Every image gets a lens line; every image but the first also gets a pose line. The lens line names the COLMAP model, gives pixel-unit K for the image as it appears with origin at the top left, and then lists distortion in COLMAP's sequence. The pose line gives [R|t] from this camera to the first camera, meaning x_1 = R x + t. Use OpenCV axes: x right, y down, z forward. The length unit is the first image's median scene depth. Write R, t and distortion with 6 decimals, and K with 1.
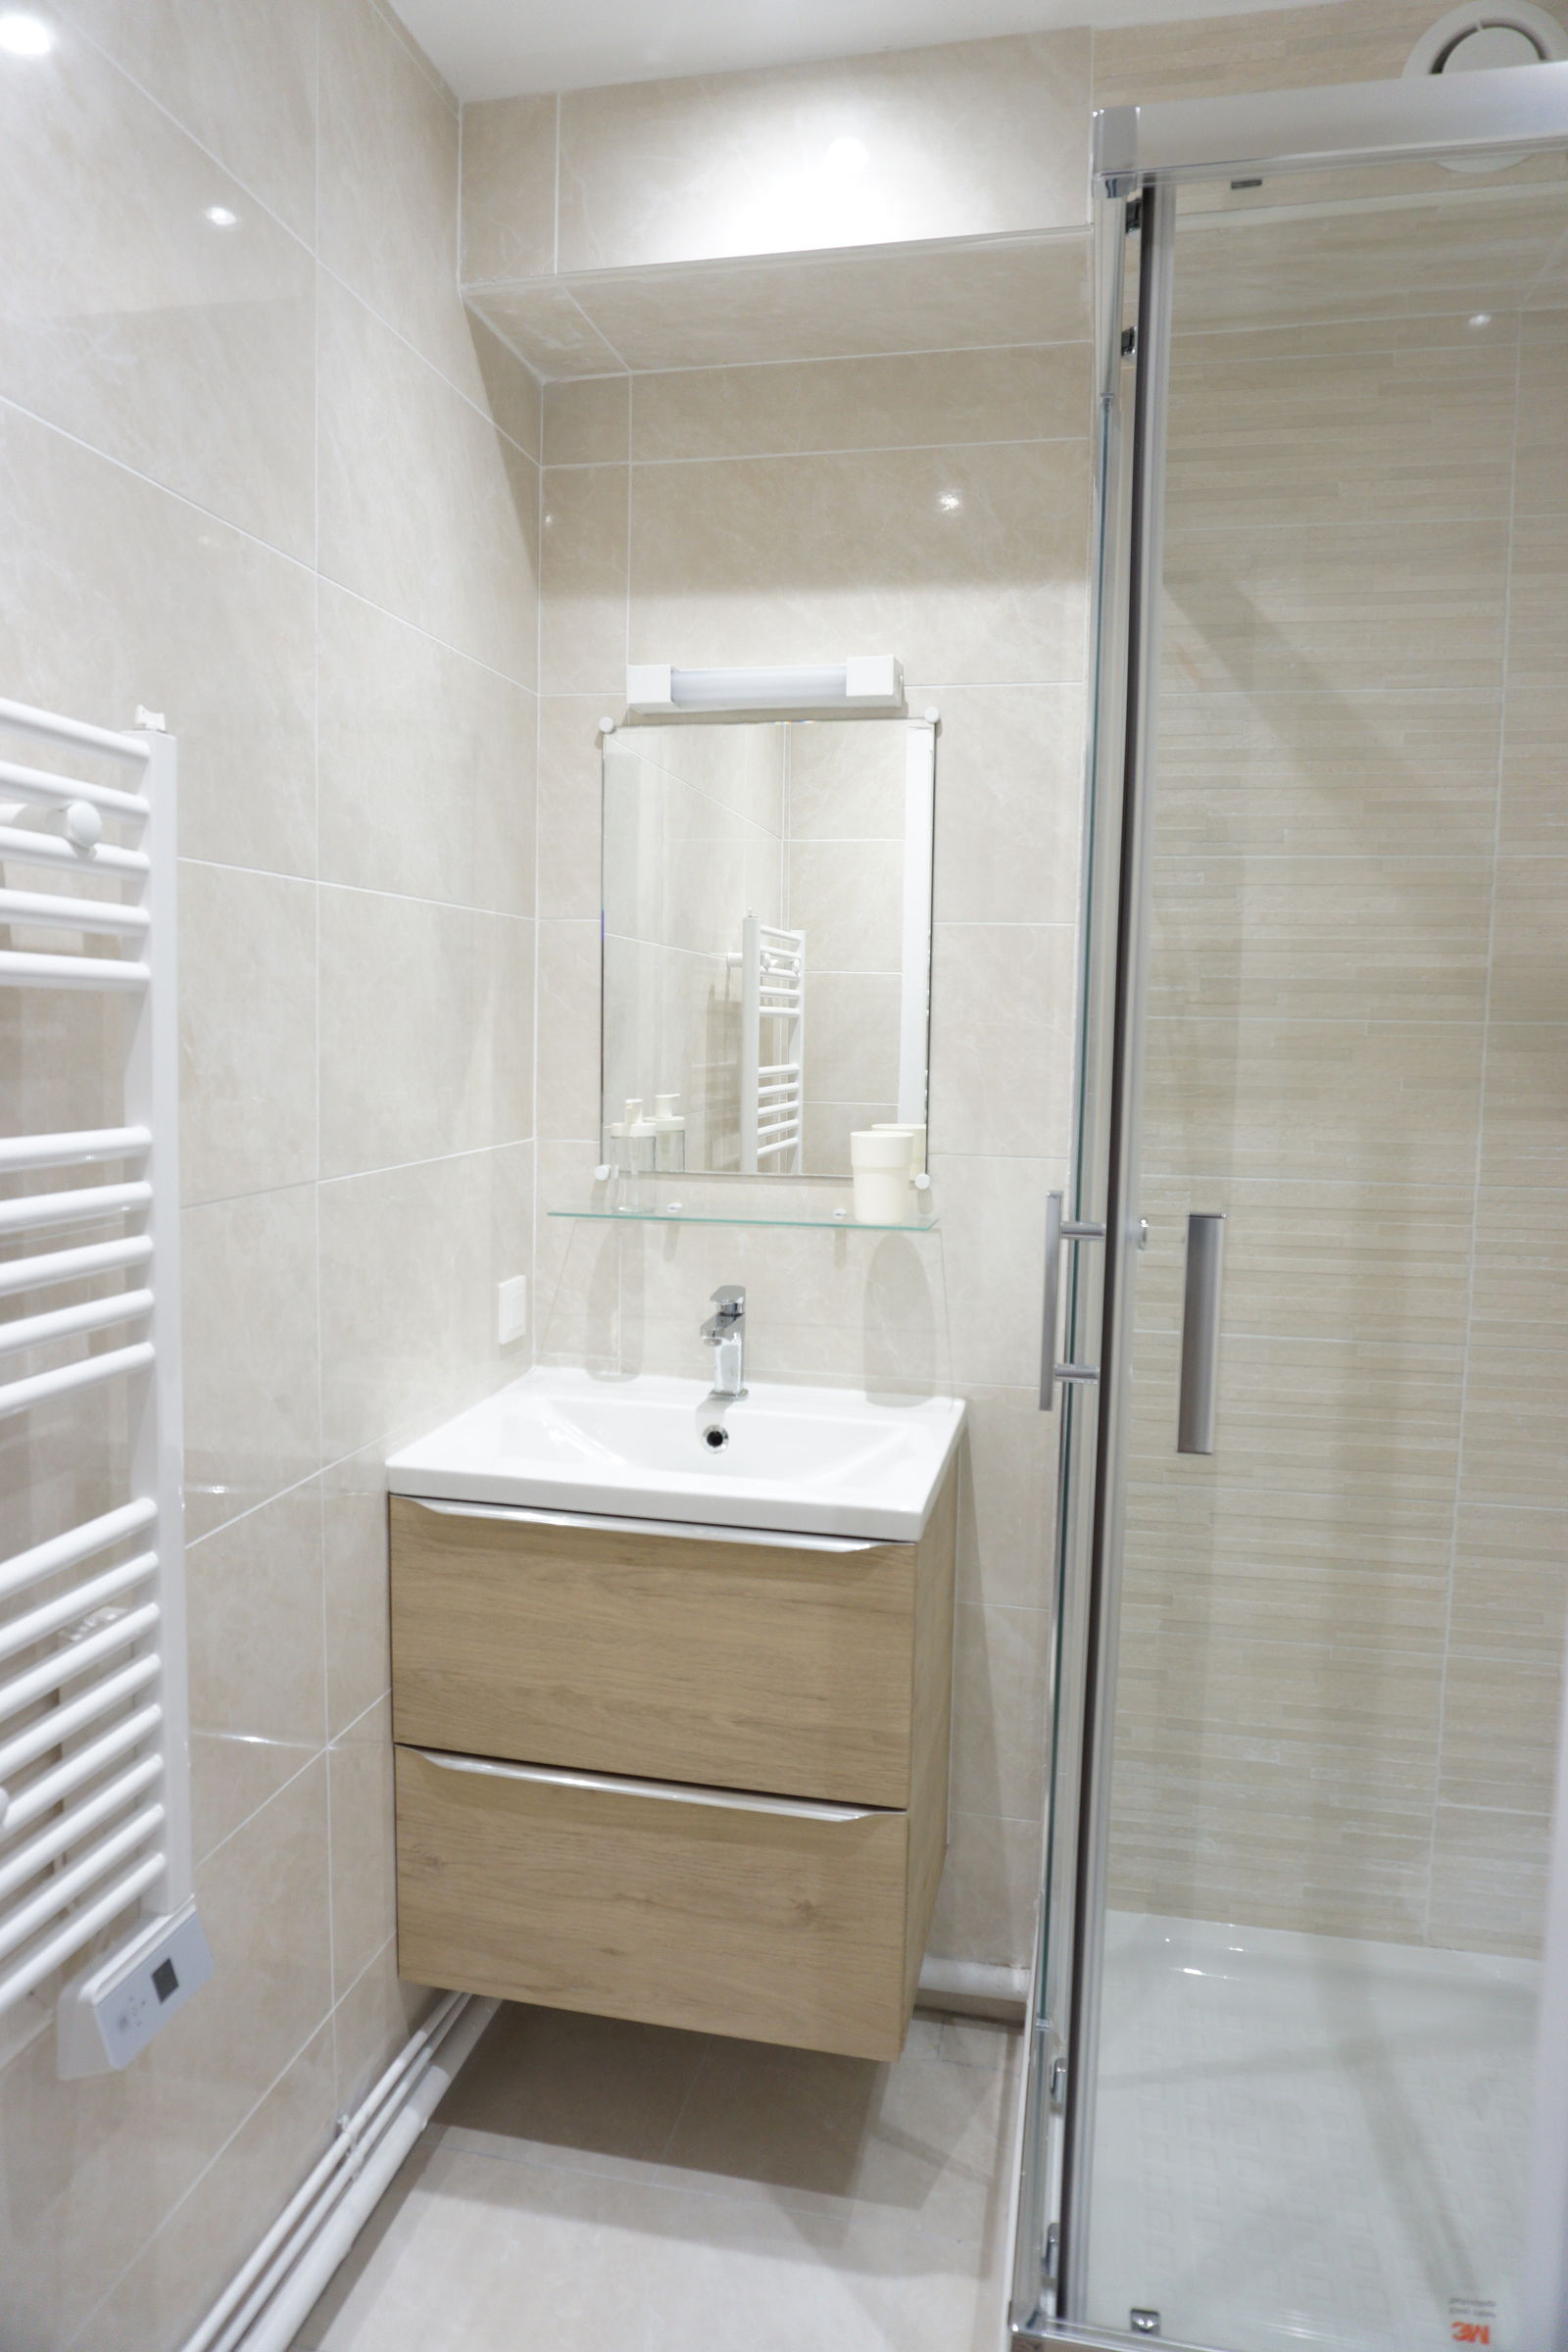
lens RADIAL K [[1546.9, 0, 790.3], [0, 1546.9, 1144.9], [0, 0, 1]] dist [-0.082711, 0.037485]
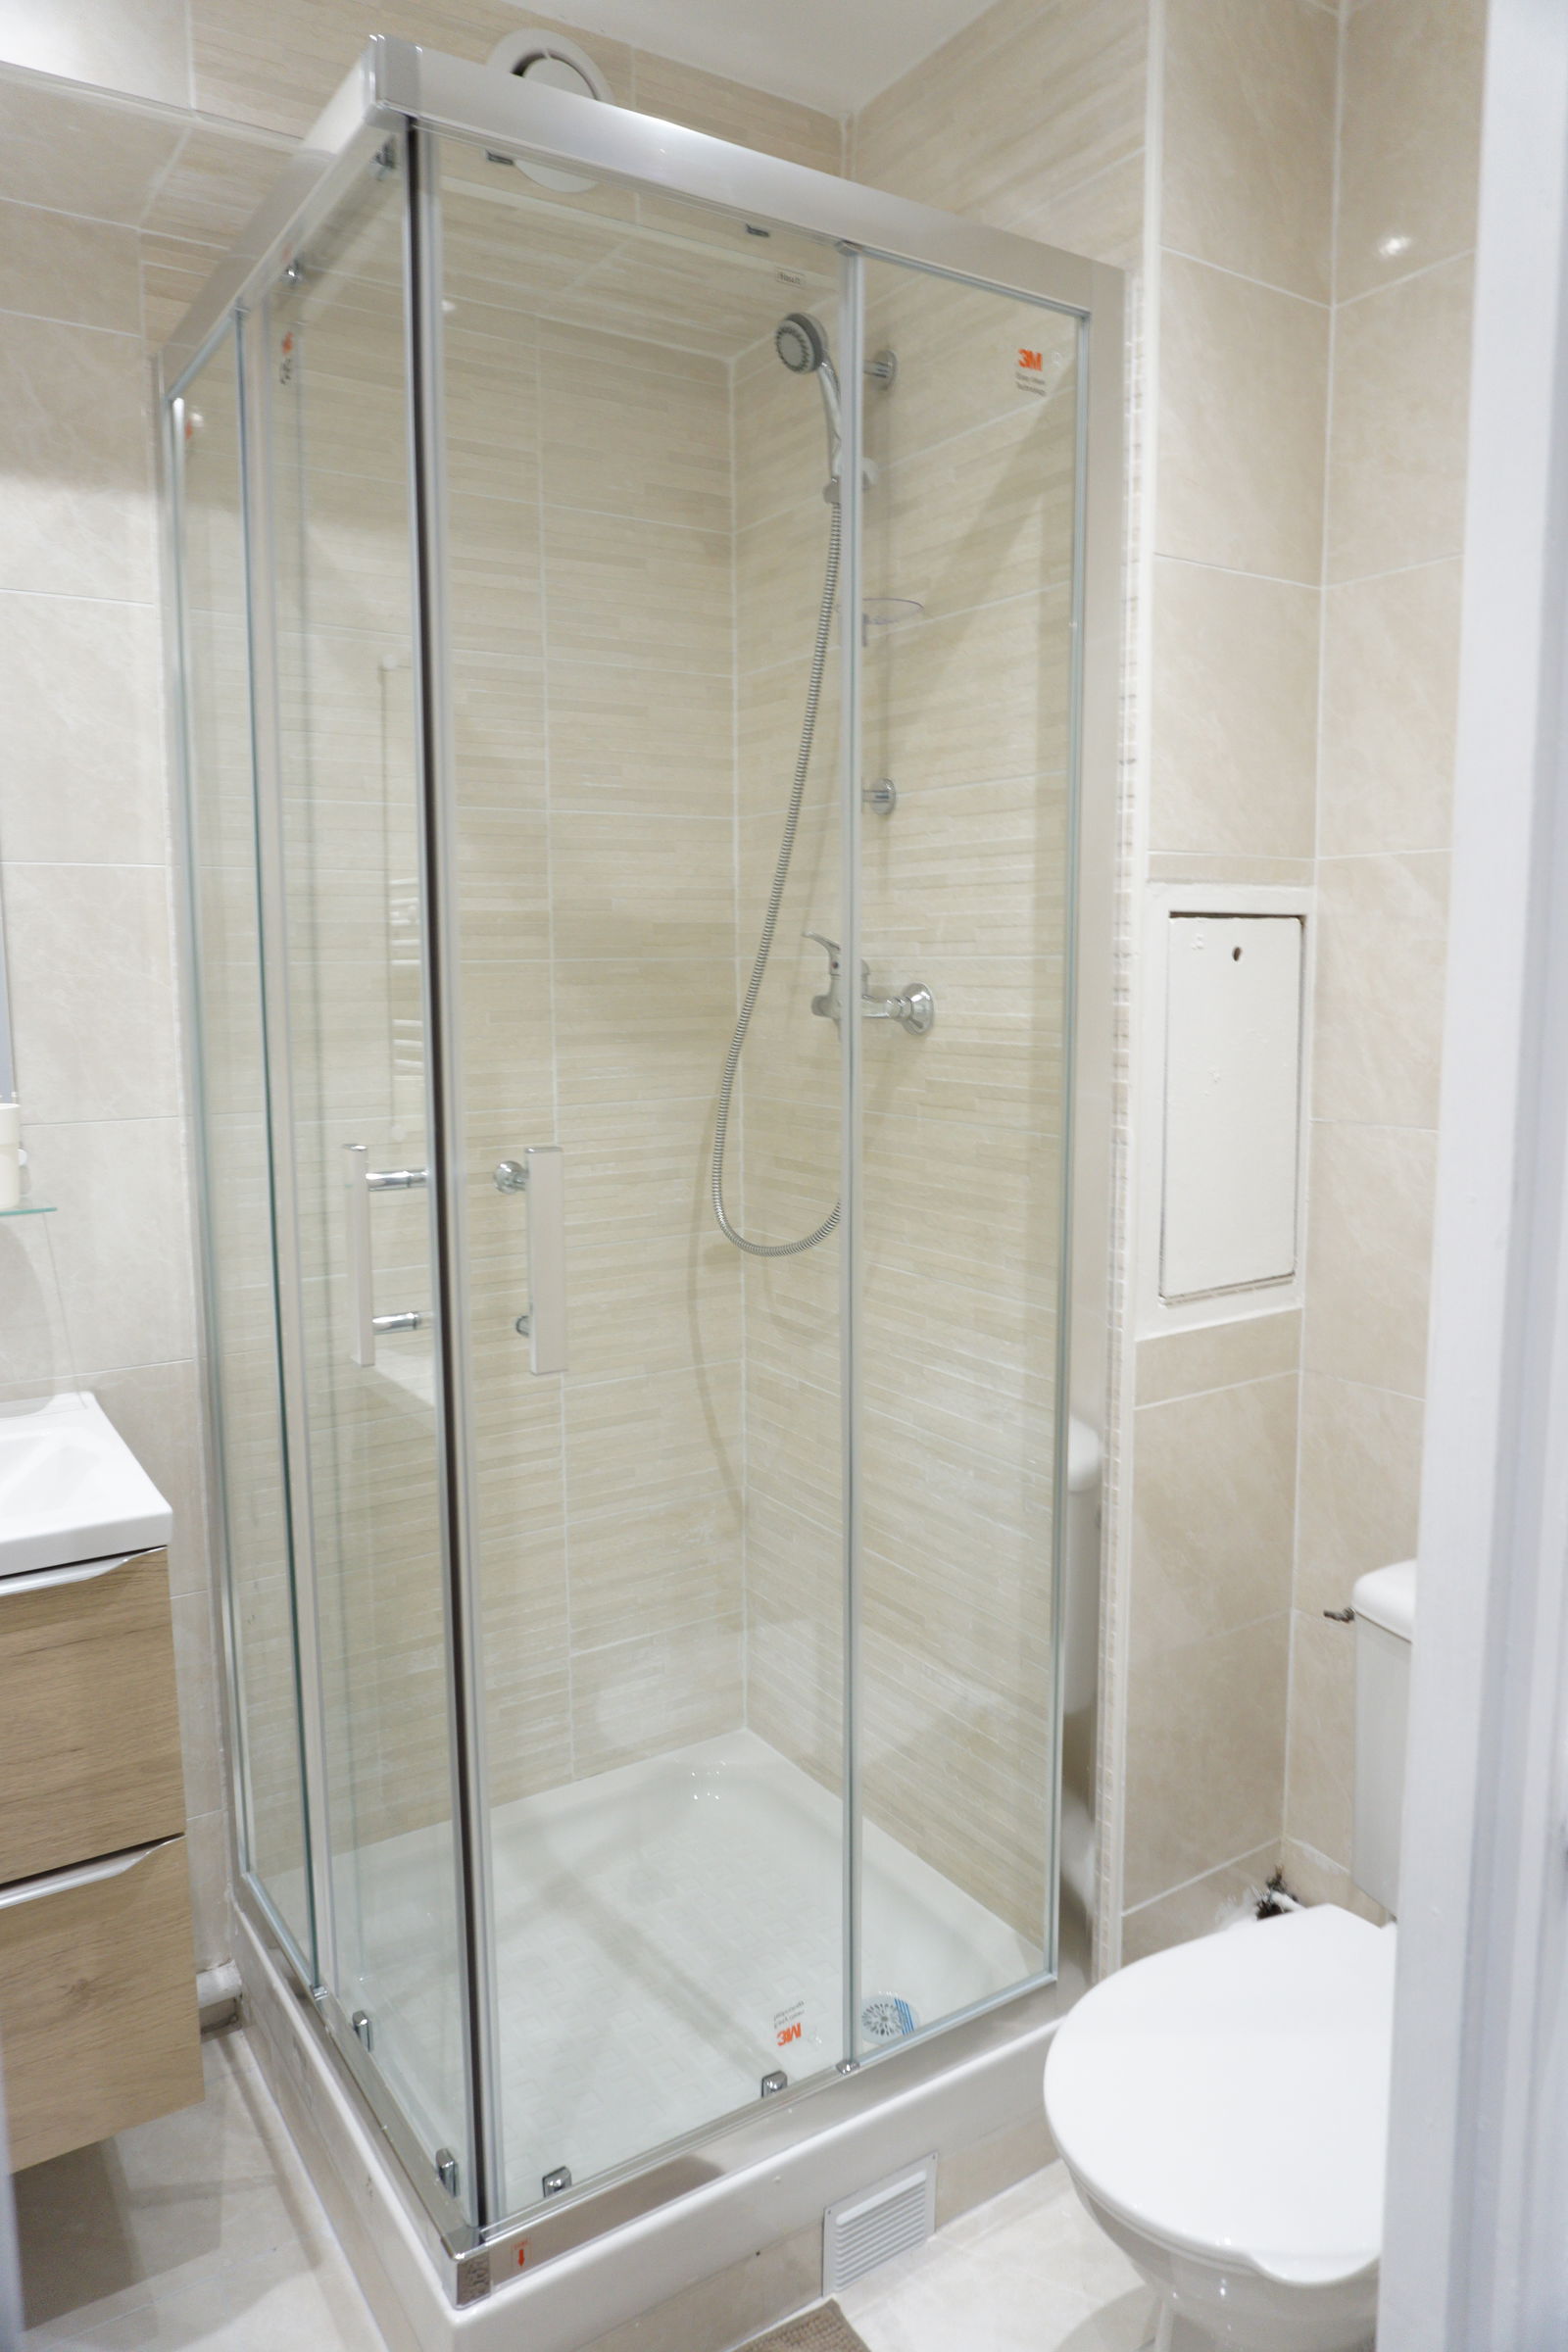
lens RADIAL K [[1546.9, 0, 790.3], [0, 1546.9, 1144.9], [0, 0, 1]] dist [-0.082711, 0.037485]
pose [[0.687681, -0.104018, 0.718523, -0.250265], [0.074343, 0.994570, 0.072829, -0.014831], [-0.722197, 0.003334, 0.691679, 0.090916]]
